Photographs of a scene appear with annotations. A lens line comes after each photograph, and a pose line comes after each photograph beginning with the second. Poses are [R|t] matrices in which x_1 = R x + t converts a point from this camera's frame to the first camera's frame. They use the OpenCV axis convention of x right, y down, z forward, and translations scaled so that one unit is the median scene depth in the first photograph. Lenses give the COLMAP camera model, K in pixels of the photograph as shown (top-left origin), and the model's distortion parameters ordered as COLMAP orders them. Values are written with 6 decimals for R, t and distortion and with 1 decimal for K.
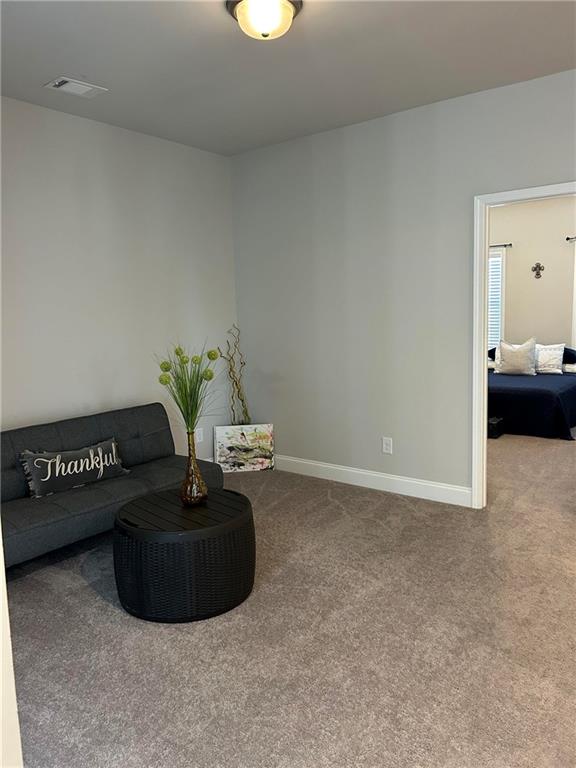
lens RADIAL K [[574.1, 0, 291.0], [0, 574.1, 385.9], [0, 0, 1]] dist [0.021487, -0.049486]
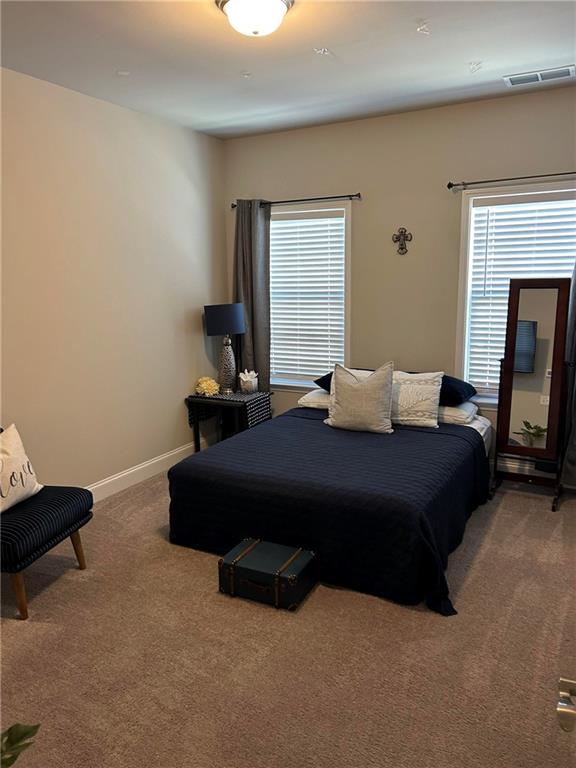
lens RADIAL K [[574.1, 0, 286.1], [0, 574.1, 382.0], [0, 0, 1]] dist [0.021487, -0.049486]
pose [[0.986421, -0.008608, 0.164009, 0.229349], [0.002220, 0.999233, 0.039093, -0.085202], [-0.164220, -0.038198, 0.985684, 0.464757]]
